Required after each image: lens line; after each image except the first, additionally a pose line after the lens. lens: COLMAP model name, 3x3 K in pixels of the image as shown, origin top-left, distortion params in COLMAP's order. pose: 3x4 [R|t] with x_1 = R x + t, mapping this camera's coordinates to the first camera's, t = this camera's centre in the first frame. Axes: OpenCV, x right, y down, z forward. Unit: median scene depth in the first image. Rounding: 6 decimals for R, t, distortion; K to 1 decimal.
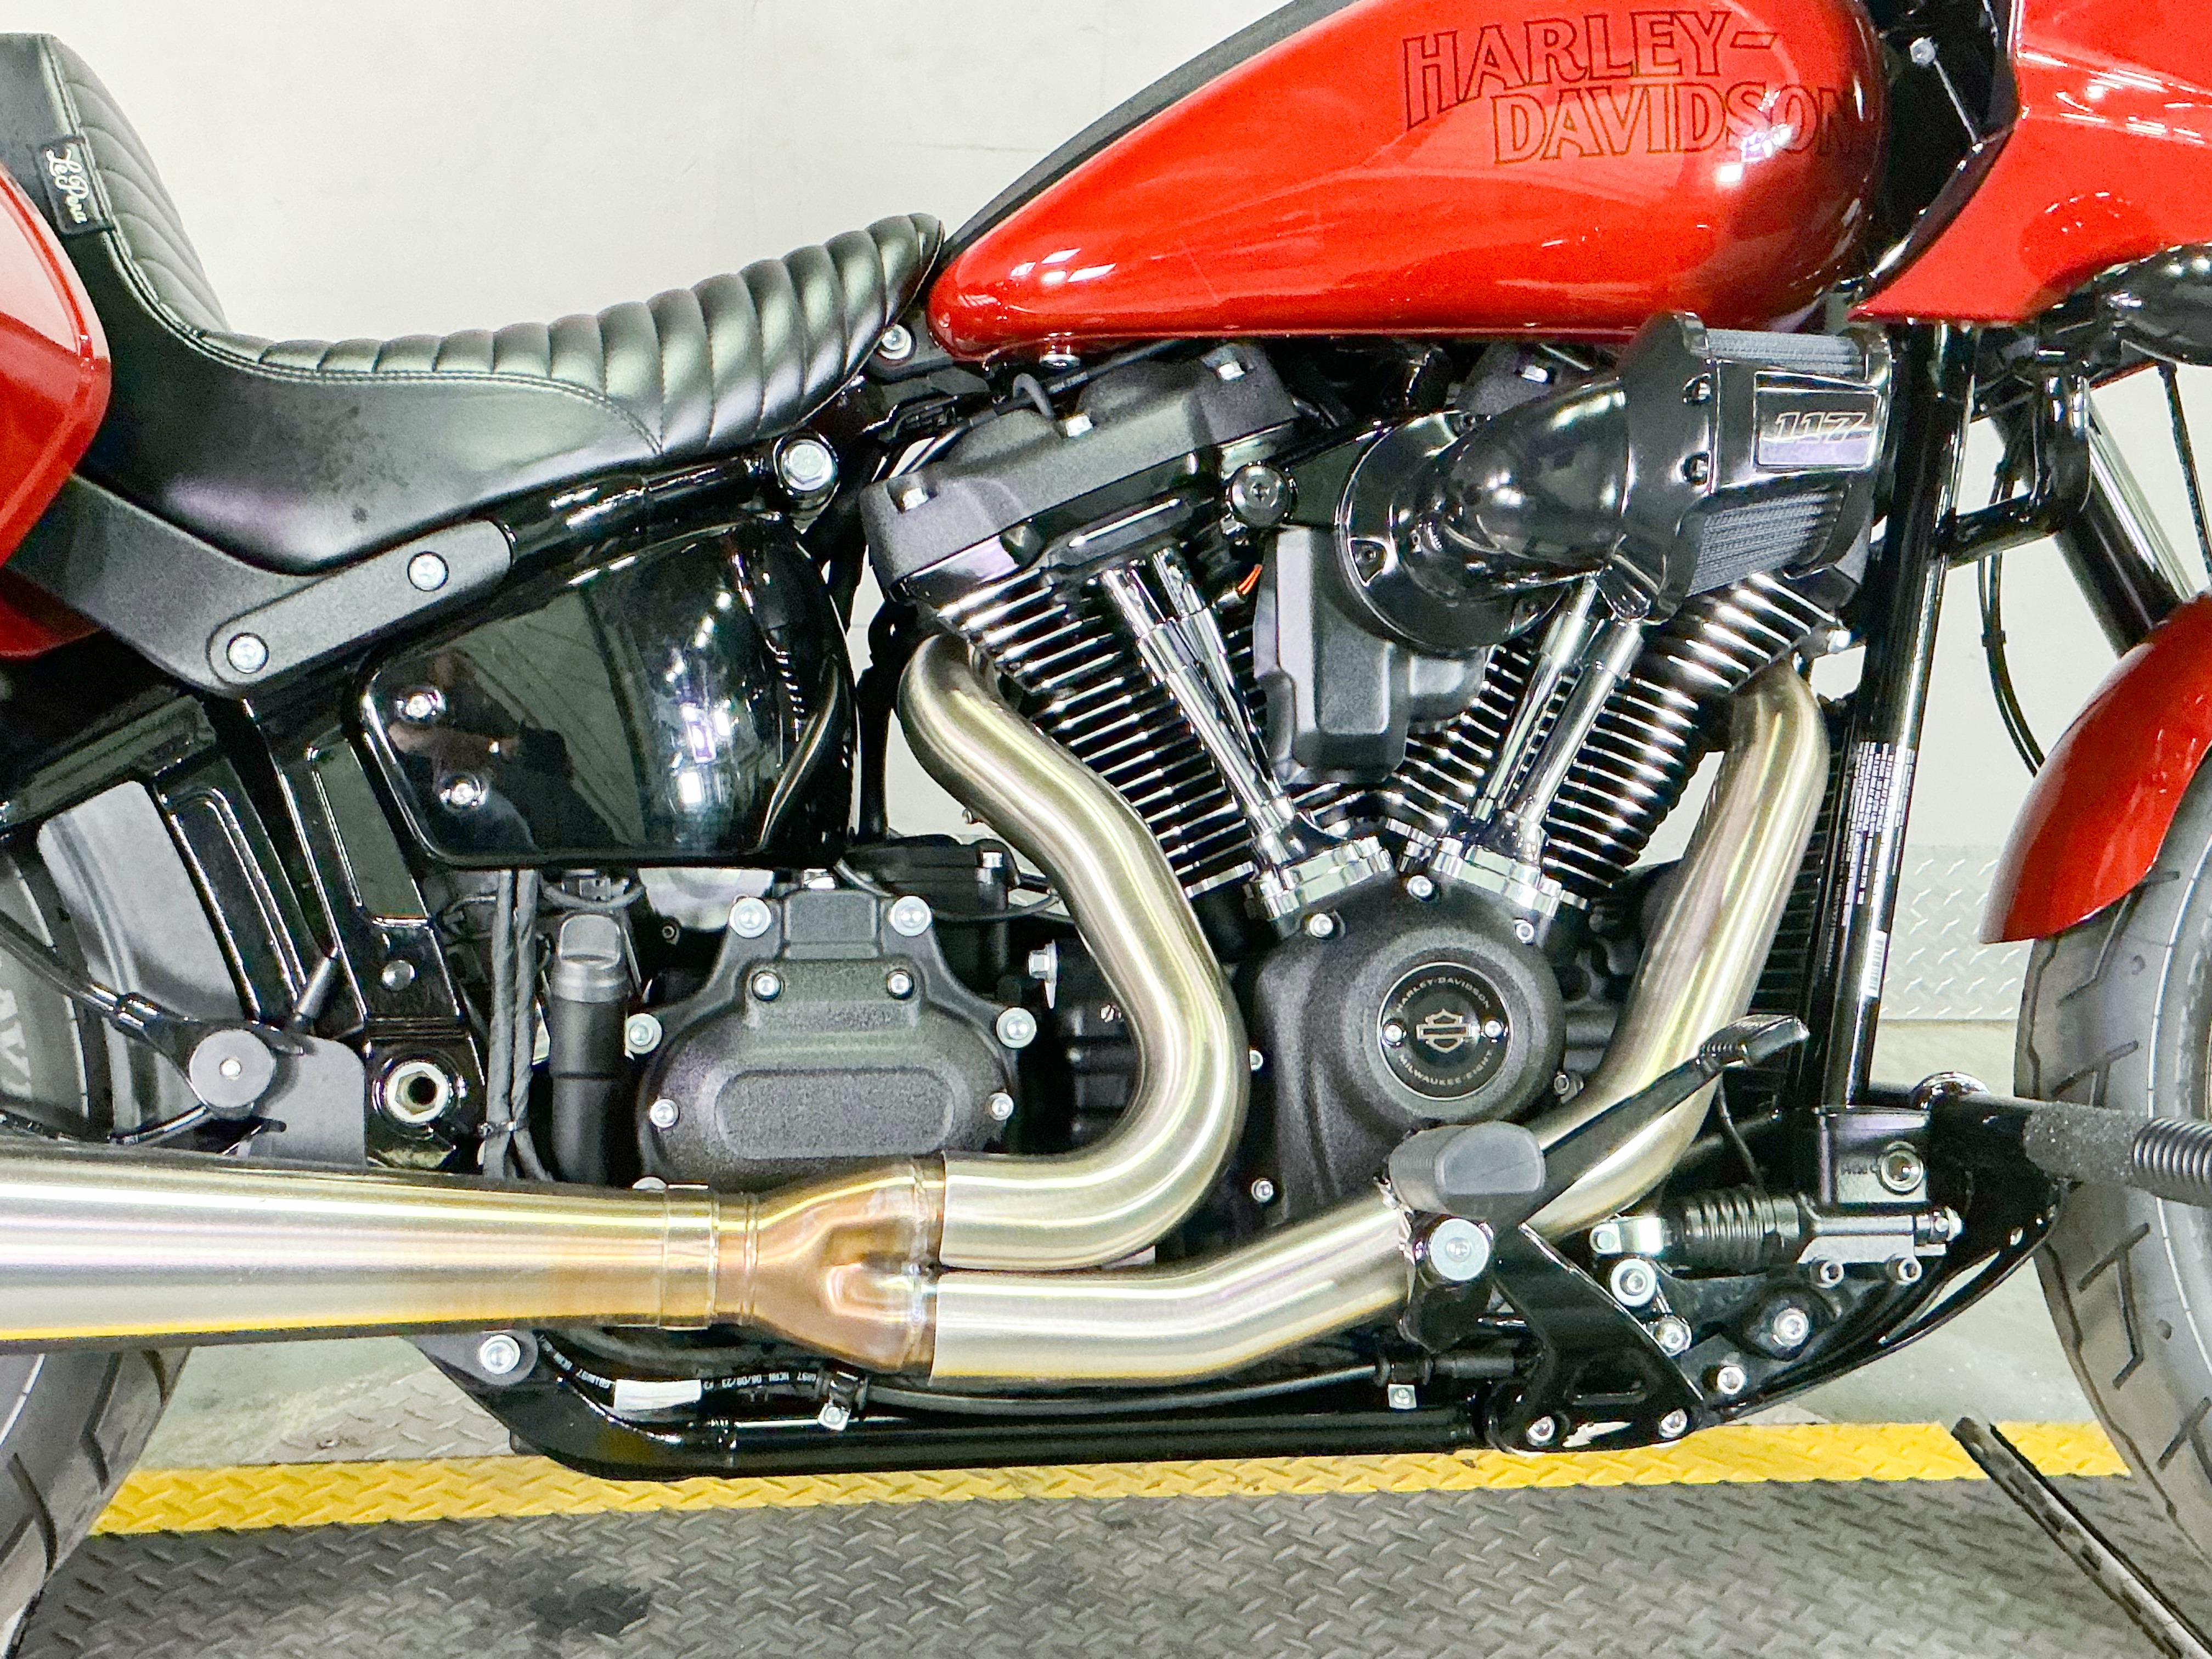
lens RADIAL K [[2729.0, 0, 1106.0], [0, 2729.0, 829.5], [0, 0, 1]] dist [0.193316, -0.477053]
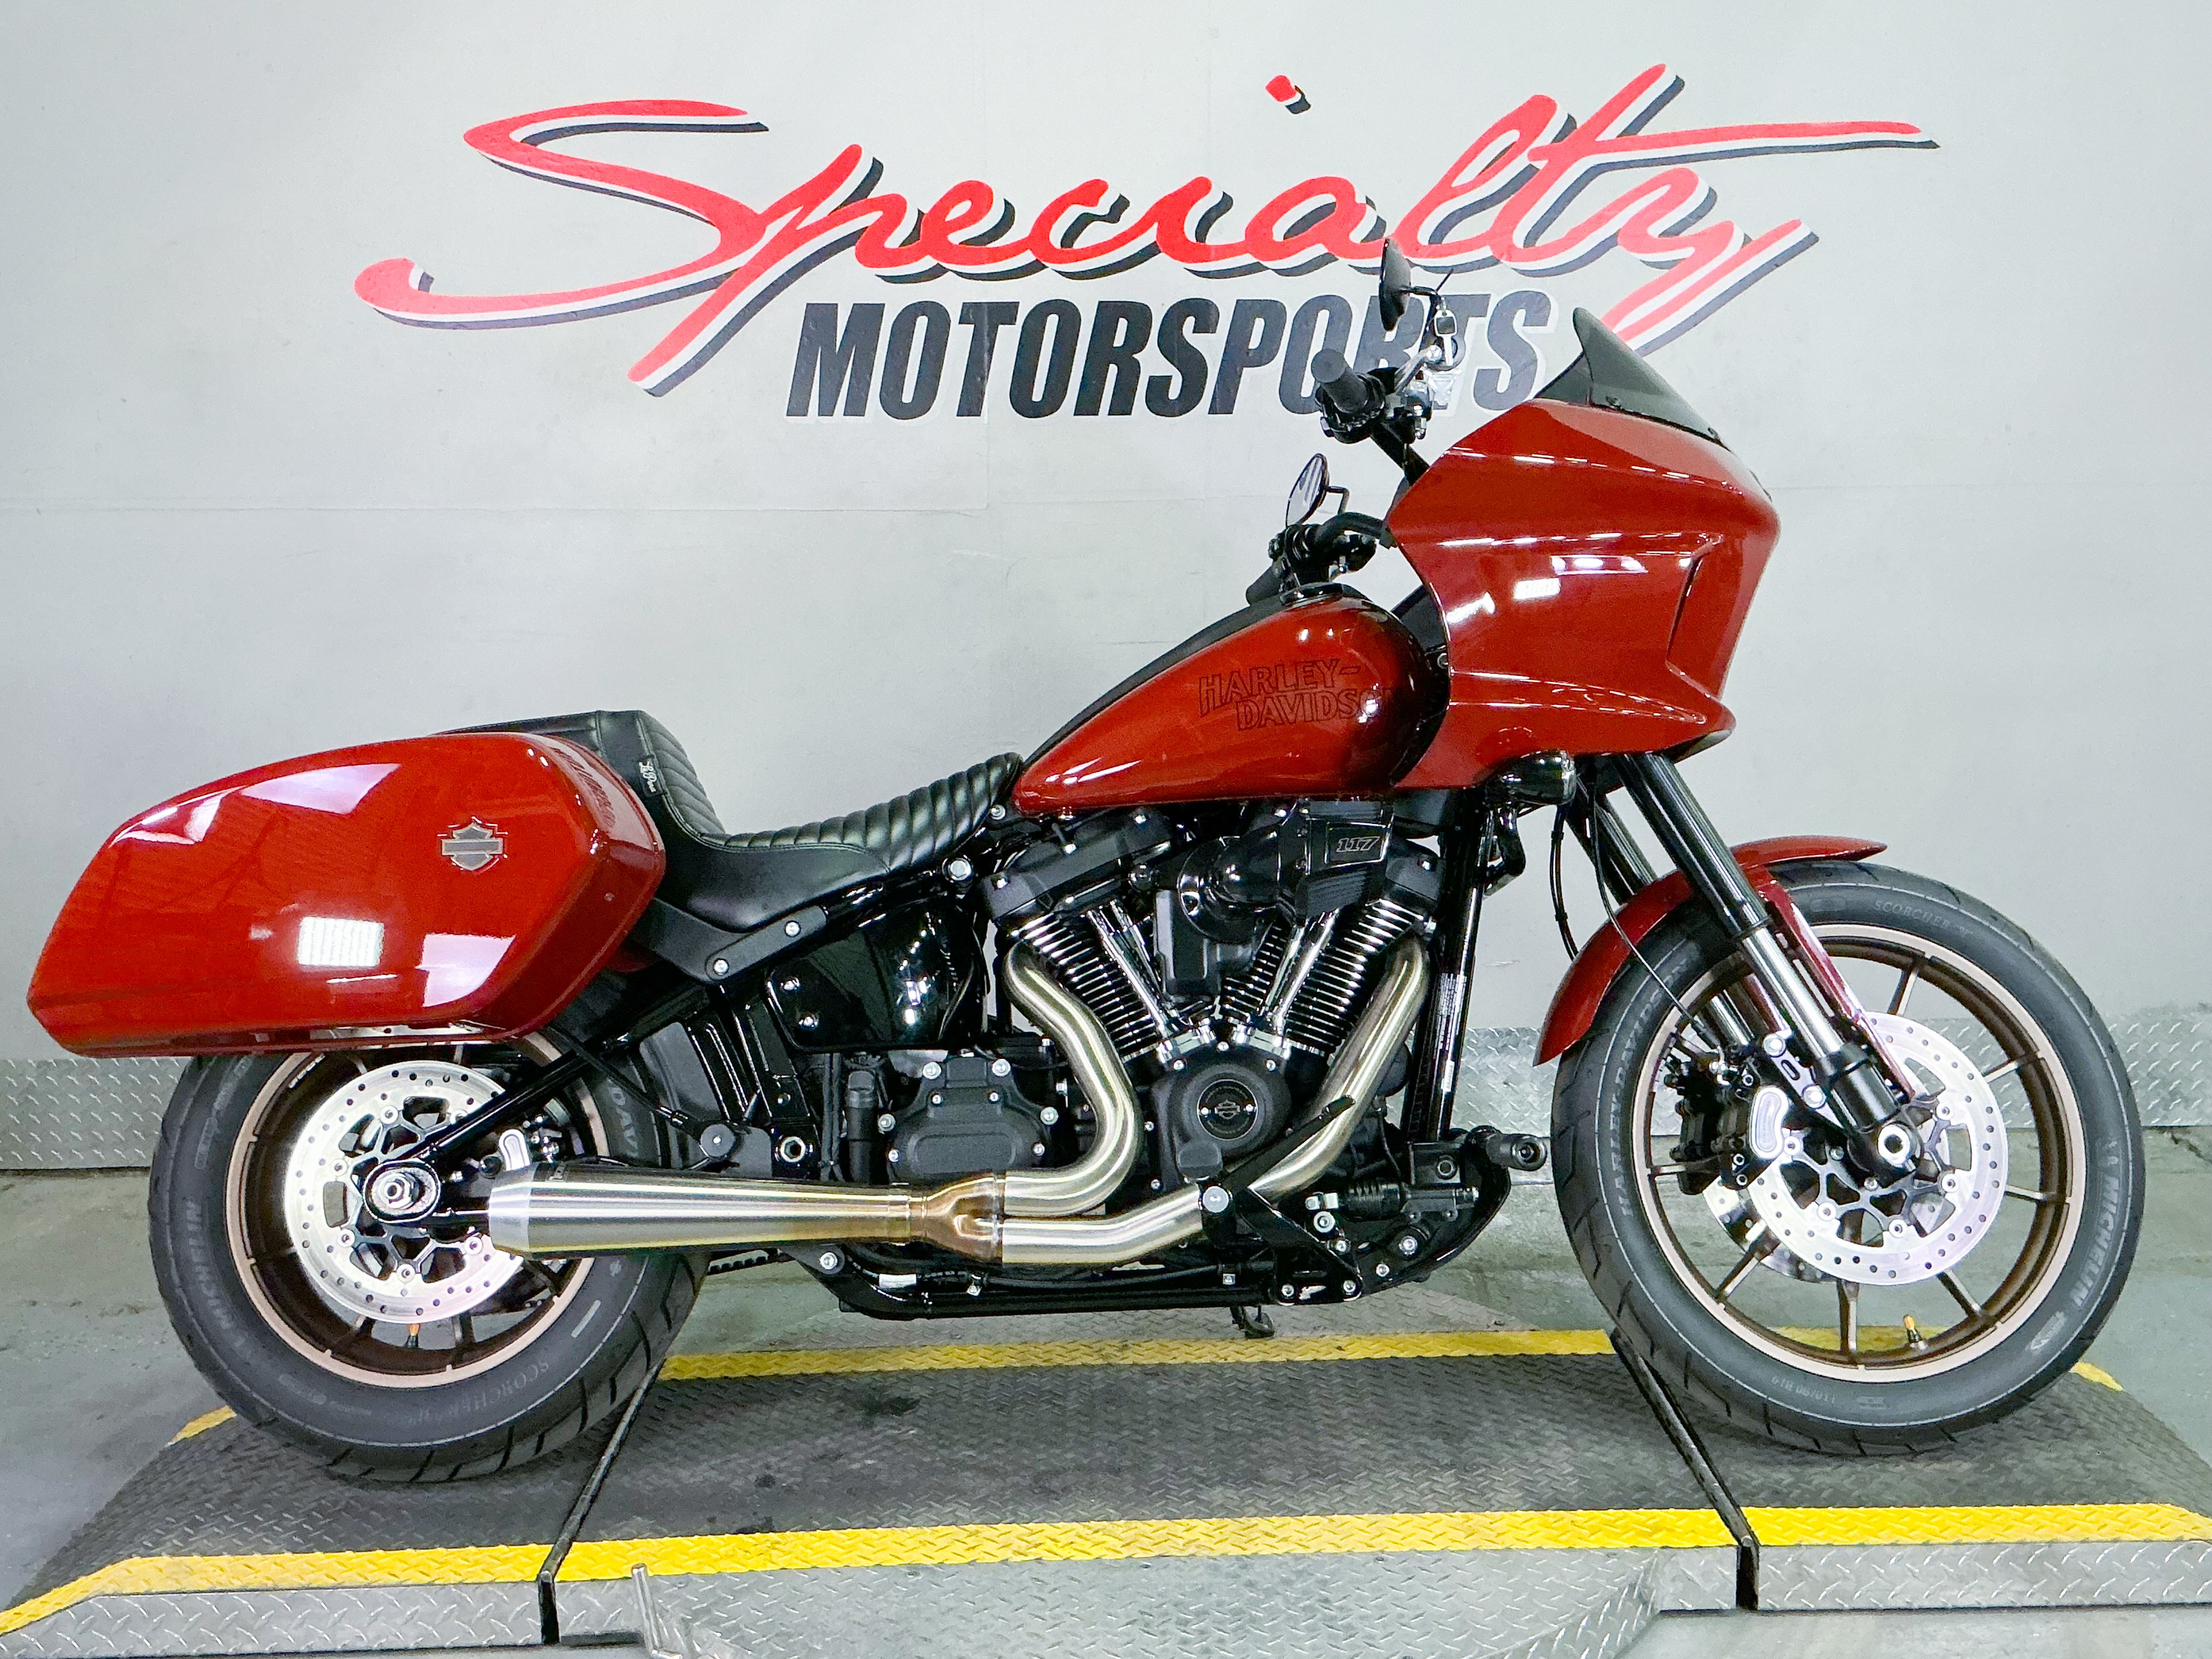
lens RADIAL K [[2233.8, 0, 1106.0], [0, 2233.8, 829.5], [0, 0, 1]] dist [0.161033, -0.360610]
pose [[0.987121, -0.049996, -0.151965, 0.310220], [0.035728, 0.994815, -0.095216, 0.015127], [0.155937, 0.088560, 0.983789, -0.844479]]
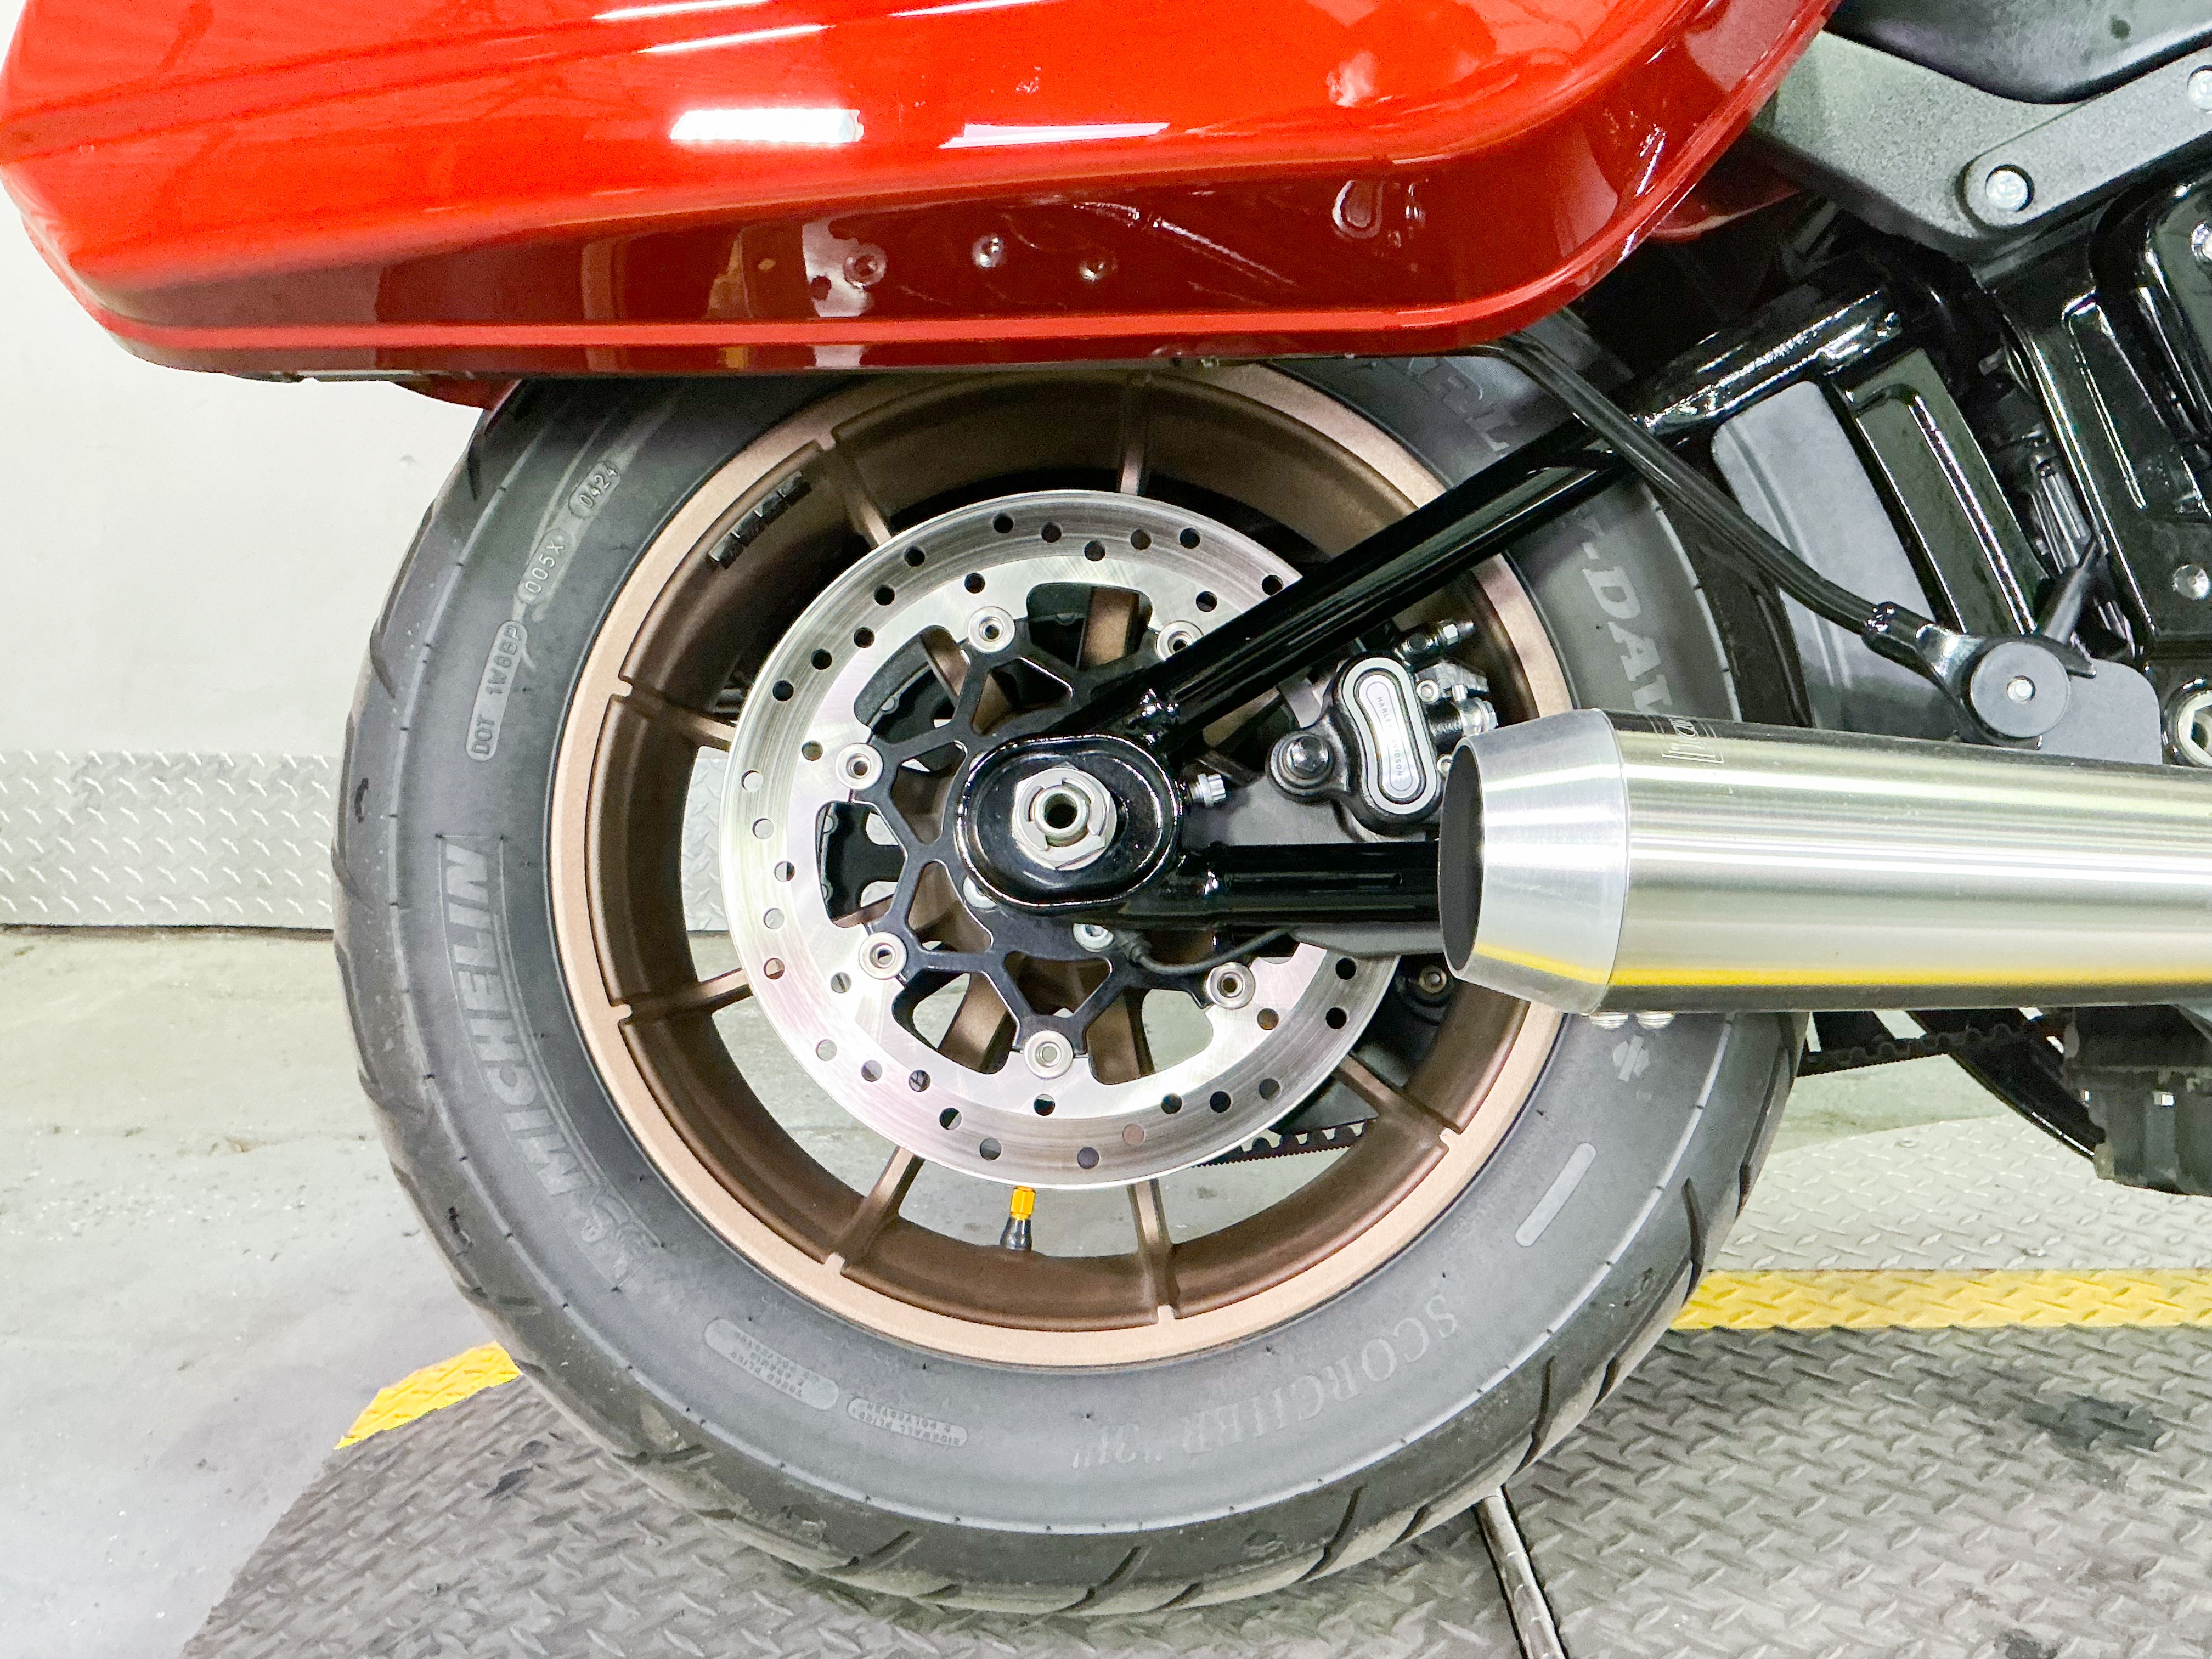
lens RADIAL K [[2086.7, 0, 1106.0], [0, 2086.7, 829.5], [0, 0, 1]] dist [0.018989, -0.001183]
pose [[0.989484, -0.019413, -0.143336, -0.469306], [0.012509, 0.998725, -0.048909, 0.146206], [0.144103, 0.046602, 0.988465, 0.342318]]
